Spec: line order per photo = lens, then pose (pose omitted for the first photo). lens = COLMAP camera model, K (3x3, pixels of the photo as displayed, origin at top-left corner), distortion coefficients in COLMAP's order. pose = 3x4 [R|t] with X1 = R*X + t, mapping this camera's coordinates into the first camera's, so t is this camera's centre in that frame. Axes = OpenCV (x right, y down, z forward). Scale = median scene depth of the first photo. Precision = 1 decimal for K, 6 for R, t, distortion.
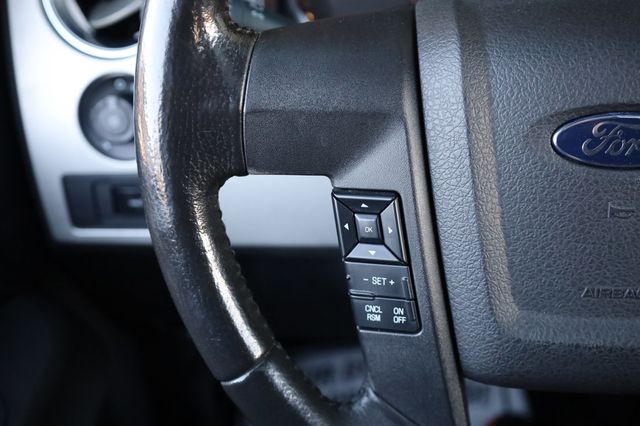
lens RADIAL K [[719.5, 0, 320.0], [0, 719.5, 213.0], [0, 0, 1]] dist [-0.087504, -0.001751]
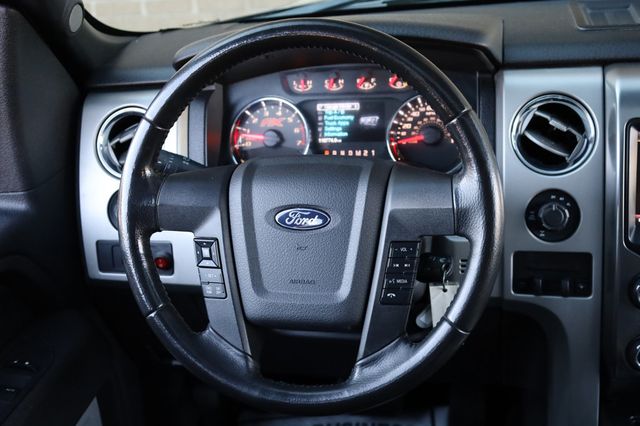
lens RADIAL K [[916.8, 0, 320.0], [0, 916.8, 213.0], [0, 0, 1]] dist [-0.014562, -0.032153]
pose [[0.988398, 0.020578, -0.150486, 0.925321], [-0.046646, 0.984025, -0.171811, 0.408137], [0.144546, 0.176837, 0.973568, -2.035852]]
